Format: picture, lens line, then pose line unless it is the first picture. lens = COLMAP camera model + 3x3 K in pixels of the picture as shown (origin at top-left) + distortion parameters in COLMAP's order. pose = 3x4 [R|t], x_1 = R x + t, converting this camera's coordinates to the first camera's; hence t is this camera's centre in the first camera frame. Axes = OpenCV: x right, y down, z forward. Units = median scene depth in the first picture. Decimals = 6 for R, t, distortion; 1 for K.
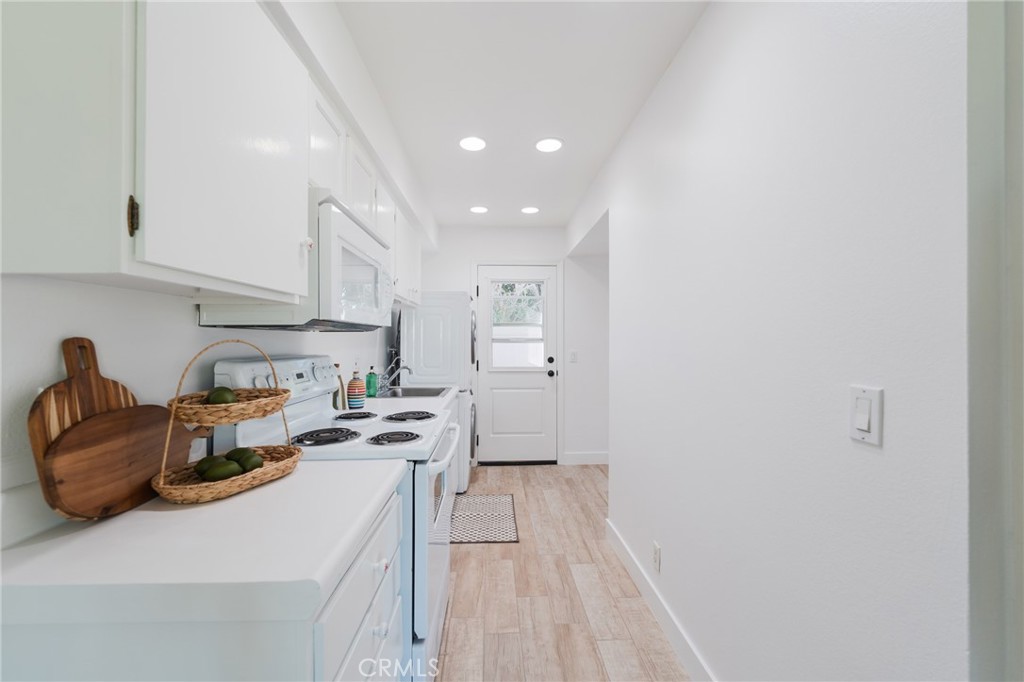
lens RADIAL K [[413.4, 0, 503.6], [0, 413.4, 339.5], [0, 0, 1]] dist [-0.000239, -0.001170]
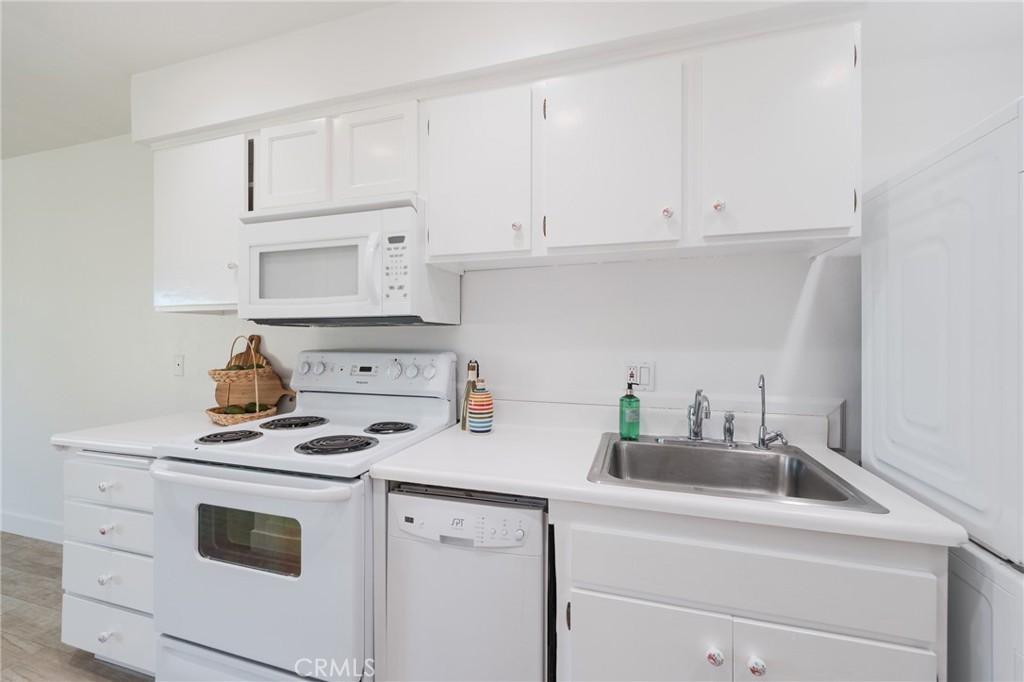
lens RADIAL K [[413.4, 0, 513.6], [0, 413.4, 335.7], [0, 0, 1]] dist [-0.000239, -0.001170]
pose [[-0.316449, 0.000380, -0.948610, 0.293204], [0.004529, 0.999989, -0.001110, 0.003865], [0.948599, -0.004647, -0.316447, 1.279837]]
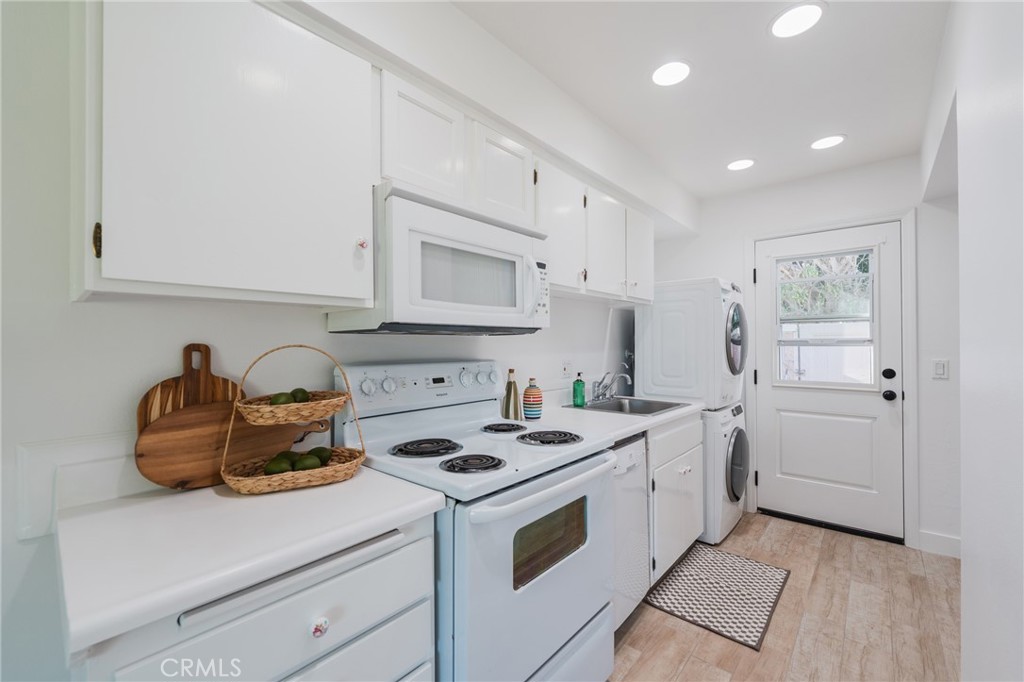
lens RADIAL K [[413.4, 0, 510.5], [0, 413.4, 343.9], [0, 0, 1]] dist [-0.000239, -0.001170]
pose [[0.728944, -0.006145, -0.684545, 0.235470], [0.007687, 0.999970, -0.000792, 0.001496], [0.684530, -0.004685, 0.728970, 0.300137]]
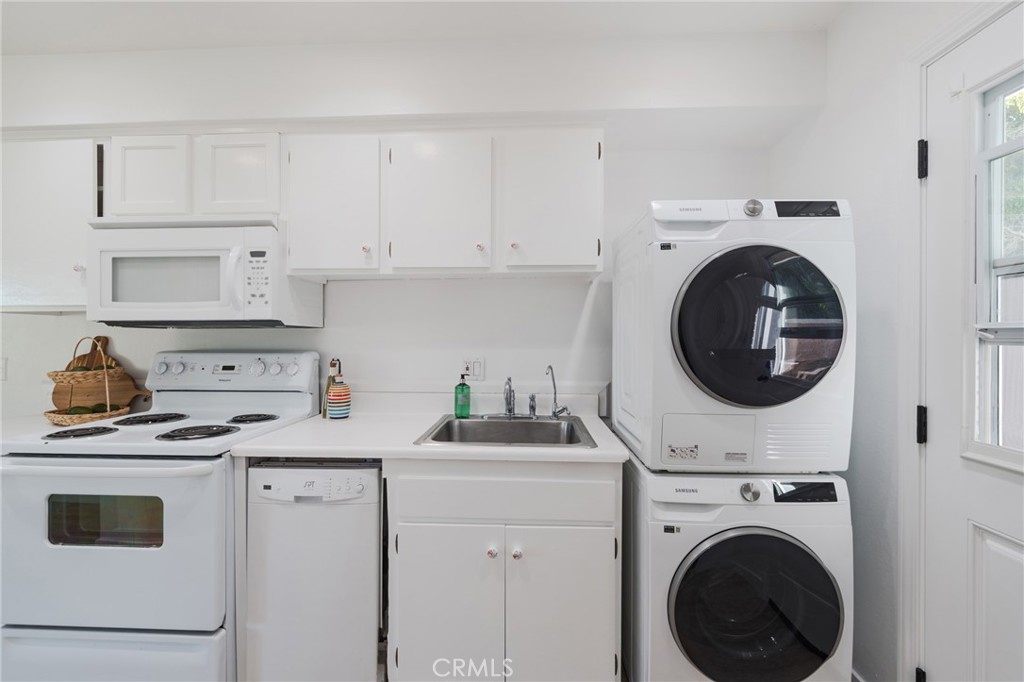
lens RADIAL K [[413.4, 0, 514.5], [0, 413.4, 338.8], [0, 0, 1]] dist [-0.000239, -0.001170]
pose [[-0.068436, 0.003843, -0.997648, 0.449285], [0.003475, 0.999987, 0.003613, 0.004057], [0.997649, -0.003220, -0.068449, 1.413176]]
